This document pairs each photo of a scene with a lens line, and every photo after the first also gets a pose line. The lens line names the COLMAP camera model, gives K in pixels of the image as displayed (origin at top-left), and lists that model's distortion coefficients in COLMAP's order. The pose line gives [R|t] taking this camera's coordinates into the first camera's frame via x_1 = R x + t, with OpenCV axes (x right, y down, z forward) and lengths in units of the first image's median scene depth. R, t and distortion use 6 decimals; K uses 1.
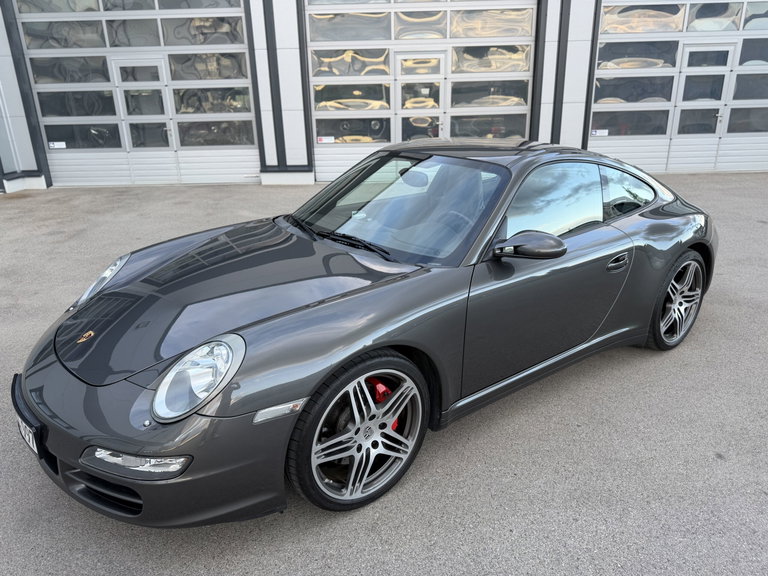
lens RADIAL K [[540.6, 0, 384.0], [0, 540.6, 288.0], [0, 0, 1]] dist [0.059695, -0.062462]
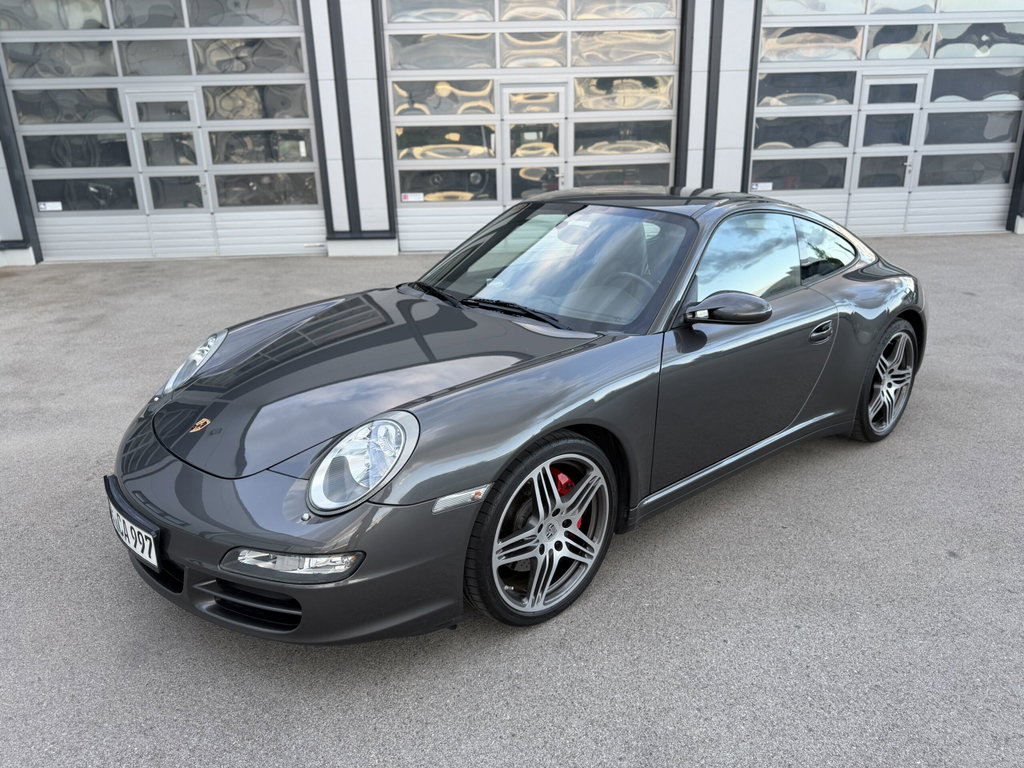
lens RADIAL K [[718.9, 0, 512.0], [0, 718.9, 384.0], [0, 0, 1]] dist [0.076594, -0.090599]
pose [[0.998187, -0.019849, 0.056828, -0.045507], [0.020916, 0.999615, -0.018241, 0.018242], [-0.056444, 0.019397, 0.998217, -0.033415]]
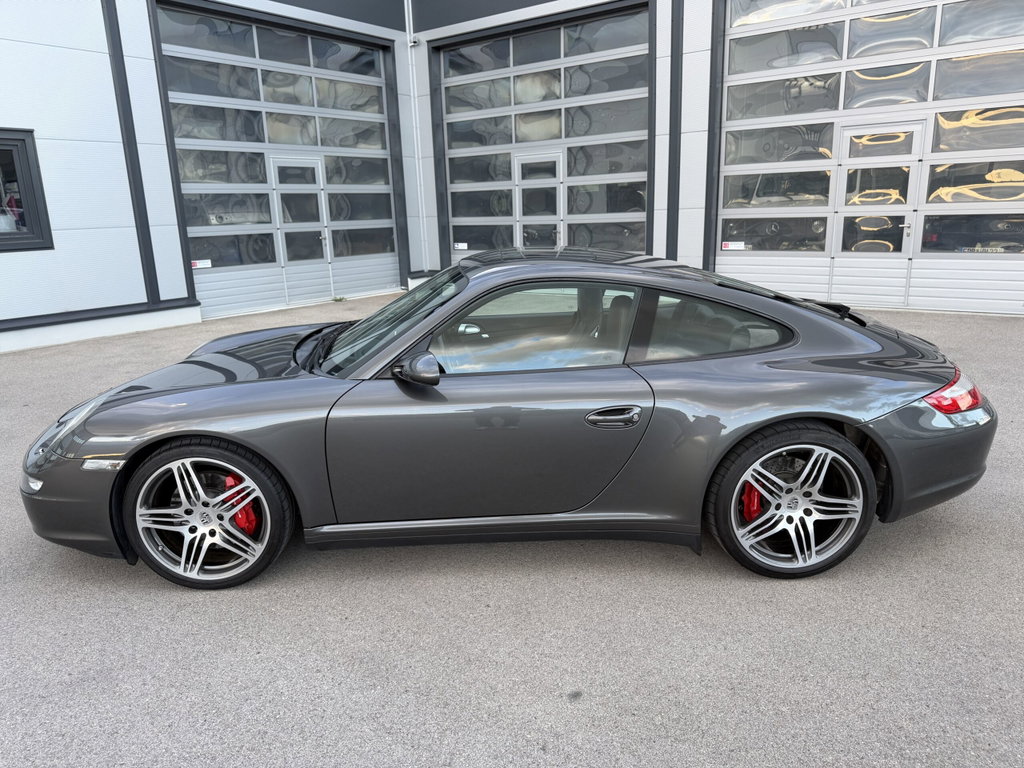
lens RADIAL K [[728.7, 0, 510.6], [0, 728.7, 389.0], [0, 0, 1]] dist [0.002999, -0.004878]
pose [[0.804352, 0.138695, -0.577739, 0.375626], [-0.178222, 0.983918, -0.011923, -0.020476], [0.566794, 0.112556, 0.816135, 0.049600]]
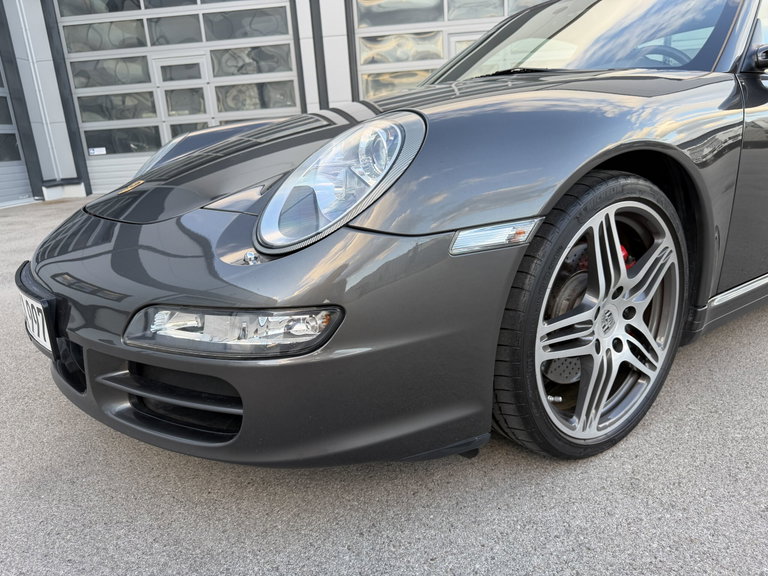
lens RADIAL K [[542.7, 0, 386.4], [0, 542.7, 291.9], [0, 0, 1]] dist [0.066172, -0.086096]
pose [[0.998084, -0.030613, -0.053763, -0.071081], [0.027528, 0.997982, -0.057223, 0.080811], [0.055406, 0.055633, 0.996913, 0.126301]]
